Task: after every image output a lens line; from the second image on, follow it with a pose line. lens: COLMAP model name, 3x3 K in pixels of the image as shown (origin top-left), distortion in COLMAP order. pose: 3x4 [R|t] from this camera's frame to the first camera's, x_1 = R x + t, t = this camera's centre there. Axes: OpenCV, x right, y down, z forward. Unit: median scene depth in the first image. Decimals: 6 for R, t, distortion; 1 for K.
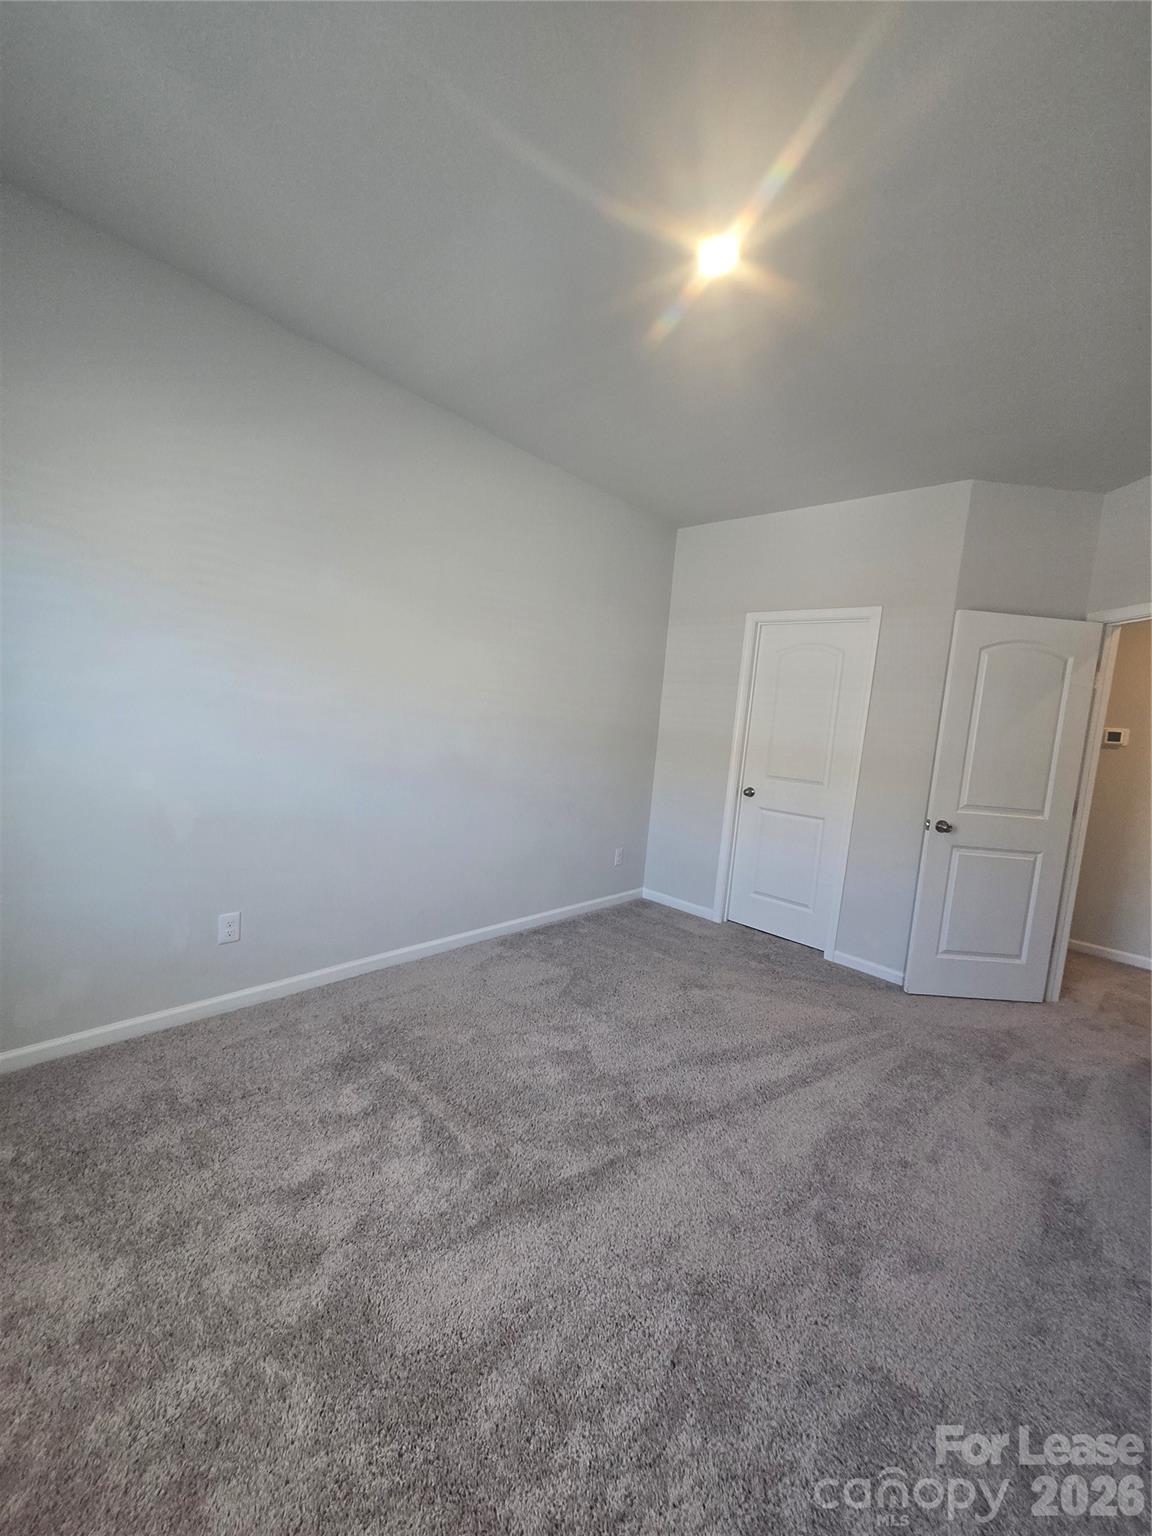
lens RADIAL K [[602.3, 0, 573.2], [0, 602.3, 764.3], [0, 0, 1]] dist [-0.000579, 0.000111]
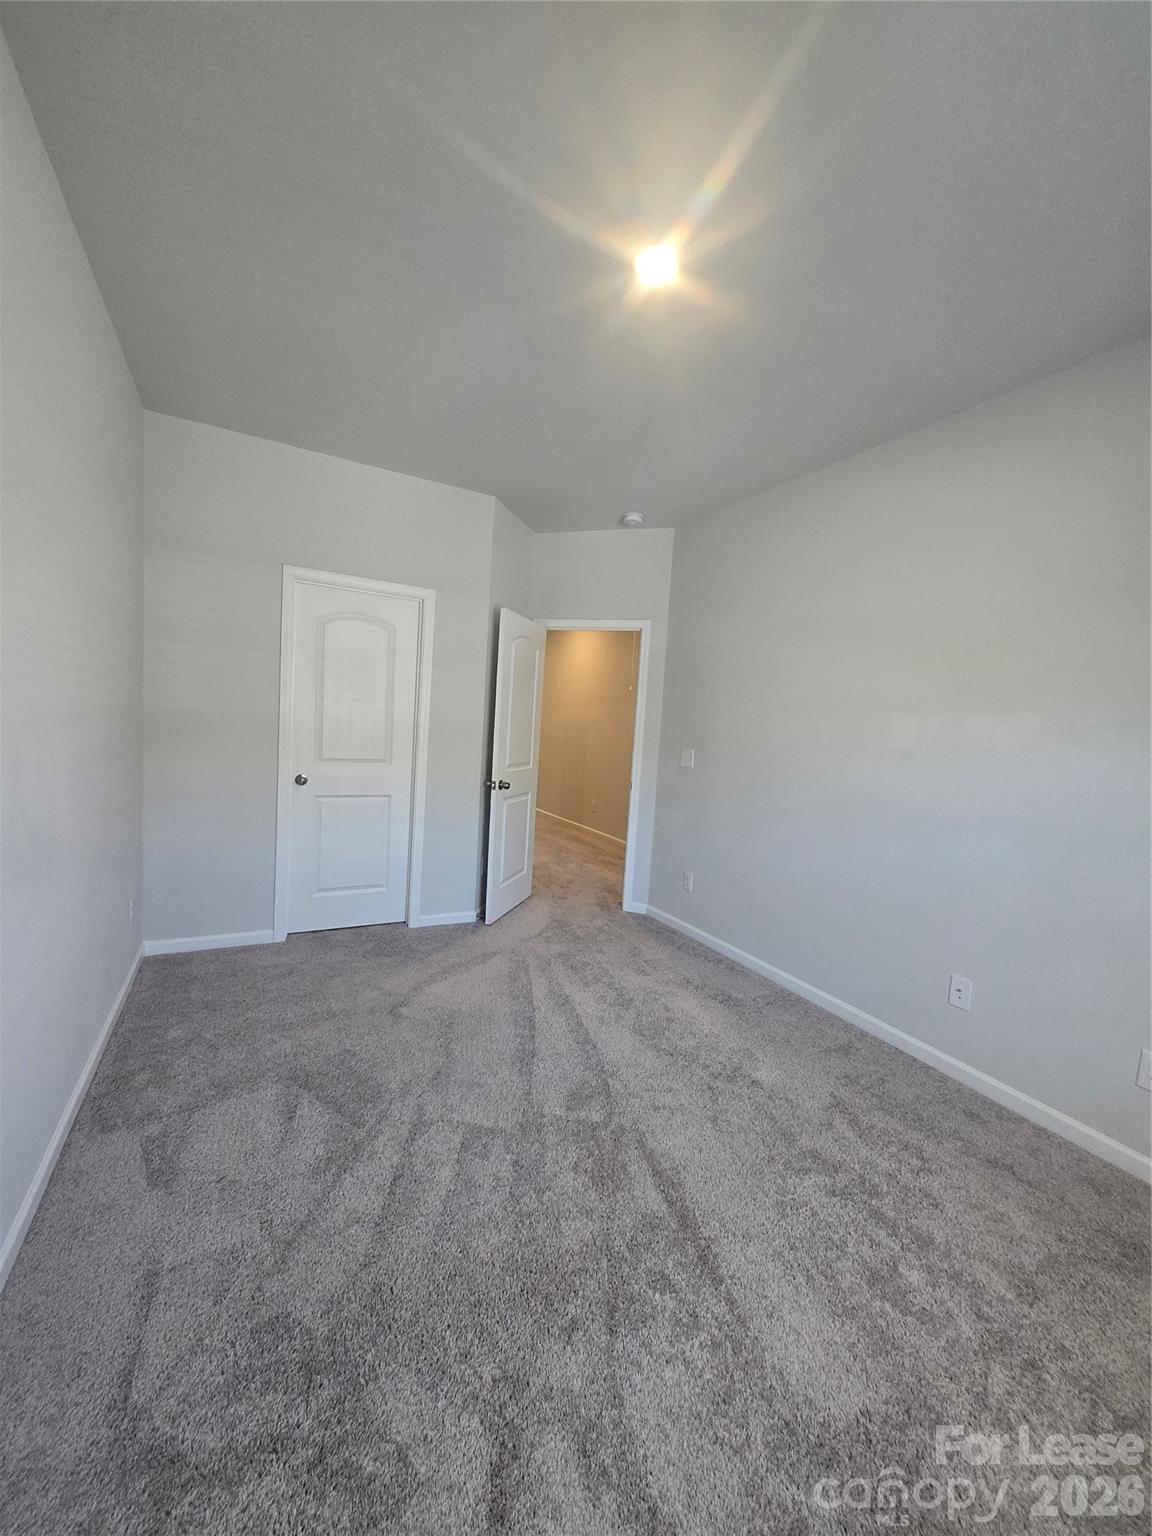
lens RADIAL K [[592.8, 0, 577.4], [0, 592.8, 765.3], [0, 0, 1]] dist [0.013555, -0.000063]
pose [[0.315356, -0.130358, 0.939977, -0.483354], [0.039694, 0.991465, 0.124181, -0.082483], [-0.948143, -0.001850, 0.317839, 0.460484]]
